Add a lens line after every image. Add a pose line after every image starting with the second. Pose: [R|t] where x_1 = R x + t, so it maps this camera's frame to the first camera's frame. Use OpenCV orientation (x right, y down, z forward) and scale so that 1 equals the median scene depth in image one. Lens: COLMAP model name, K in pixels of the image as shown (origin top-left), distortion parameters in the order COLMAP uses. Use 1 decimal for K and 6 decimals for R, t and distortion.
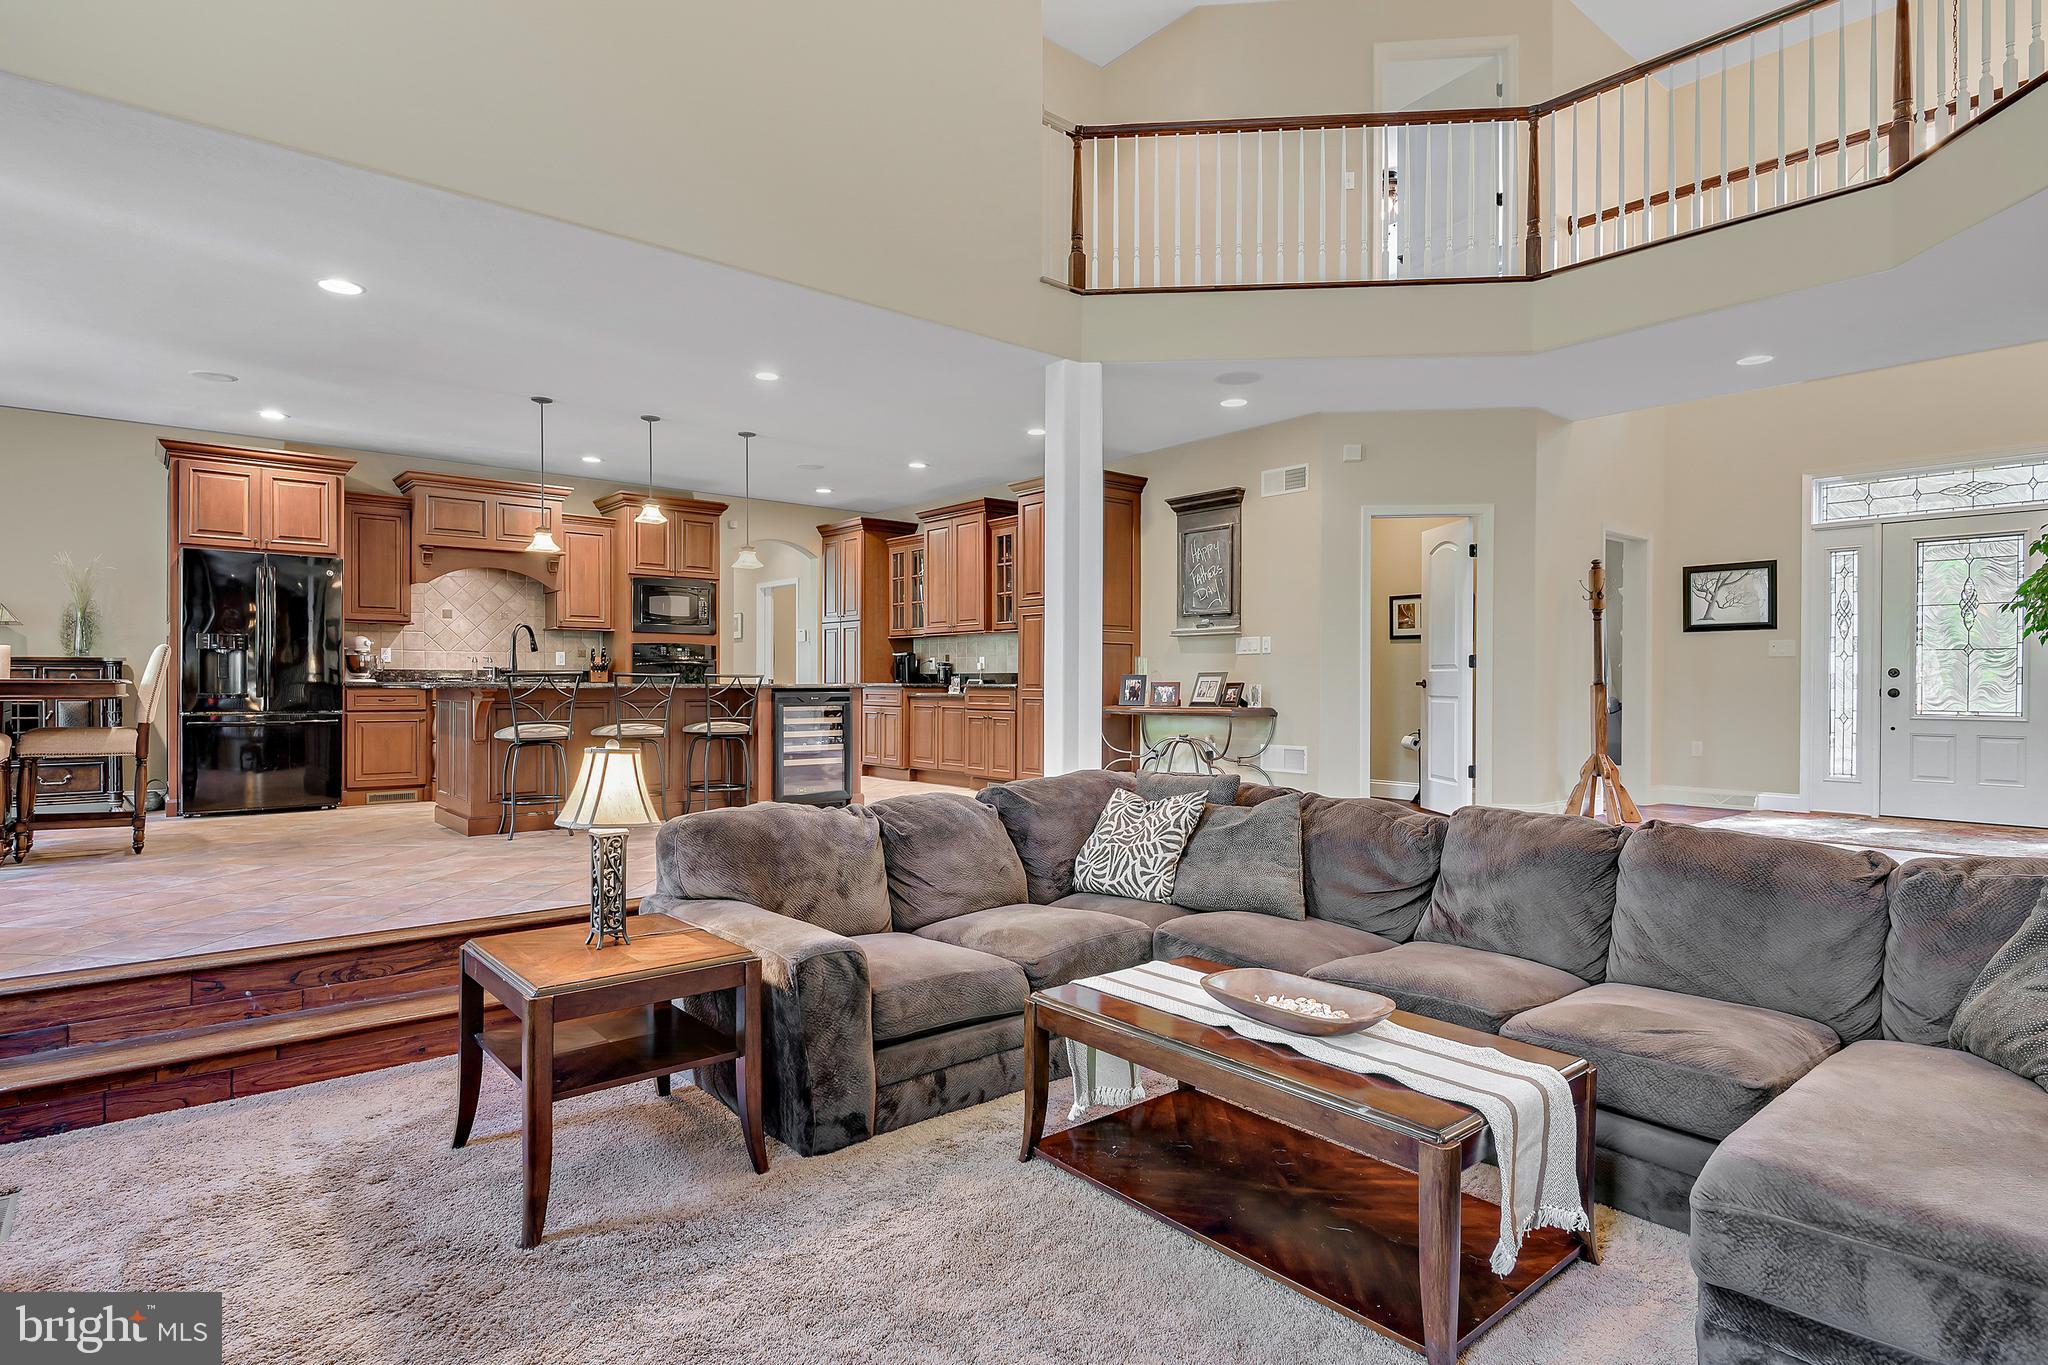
lens RADIAL K [[1069.3, 0, 1026.6], [0, 1069.3, 691.7], [0, 0, 1]] dist [0.022844, -0.003995]
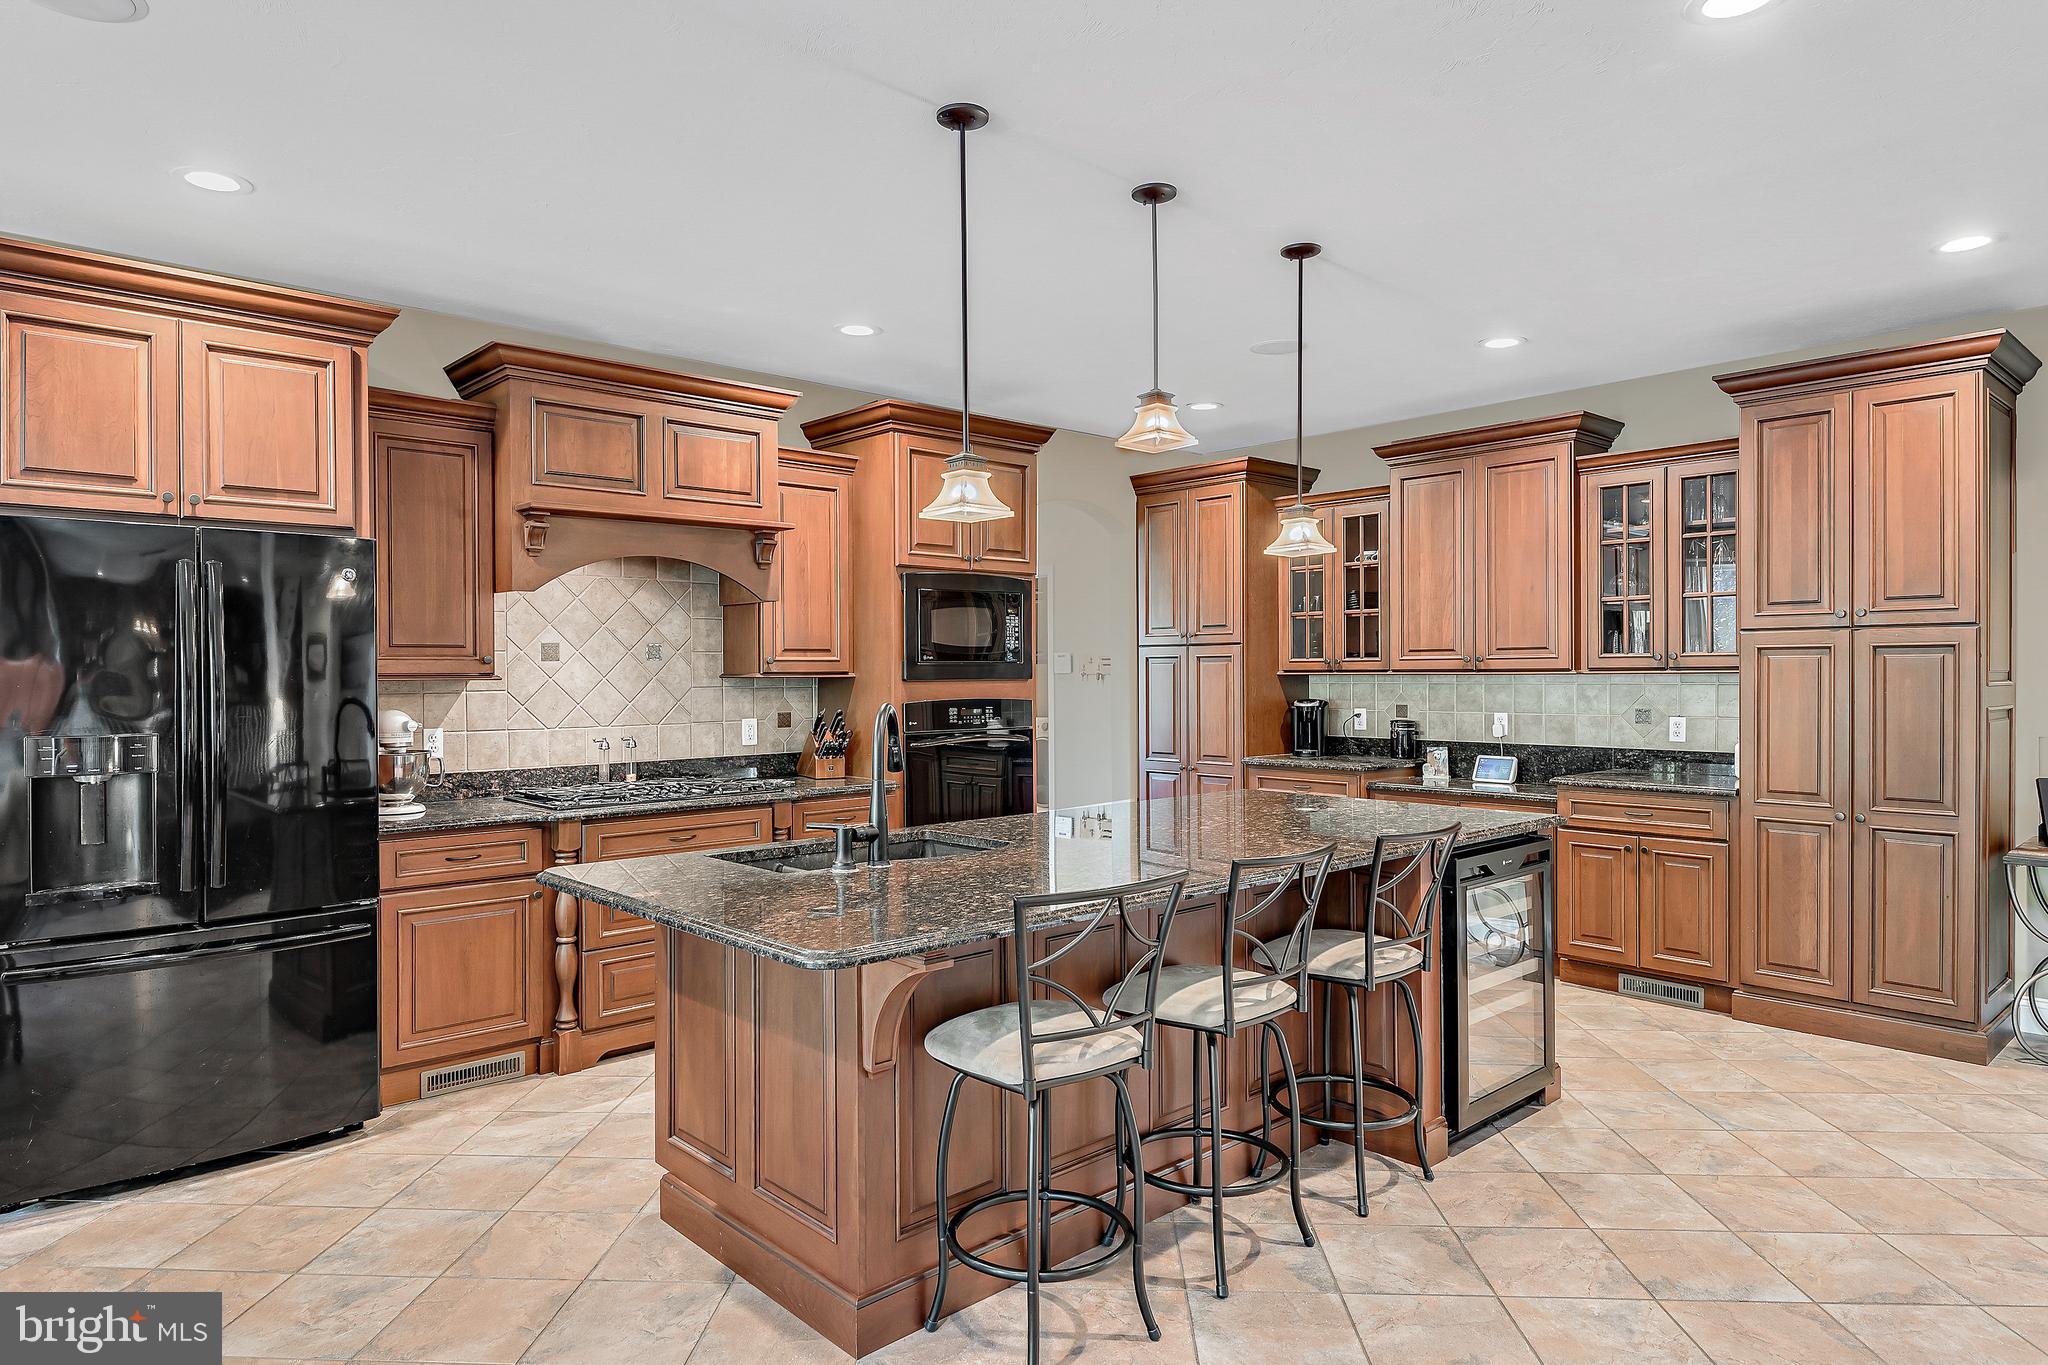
lens RADIAL K [[1223.2, 0, 1037.0], [0, 1223.2, 686.3], [0, 0, 1]] dist [0.015725, -0.001998]
pose [[0.999369, -0.008985, 0.034368, -0.324966], [0.008910, 0.999958, 0.002335, -0.053750], [-0.034388, -0.002027, 0.999407, 0.423082]]
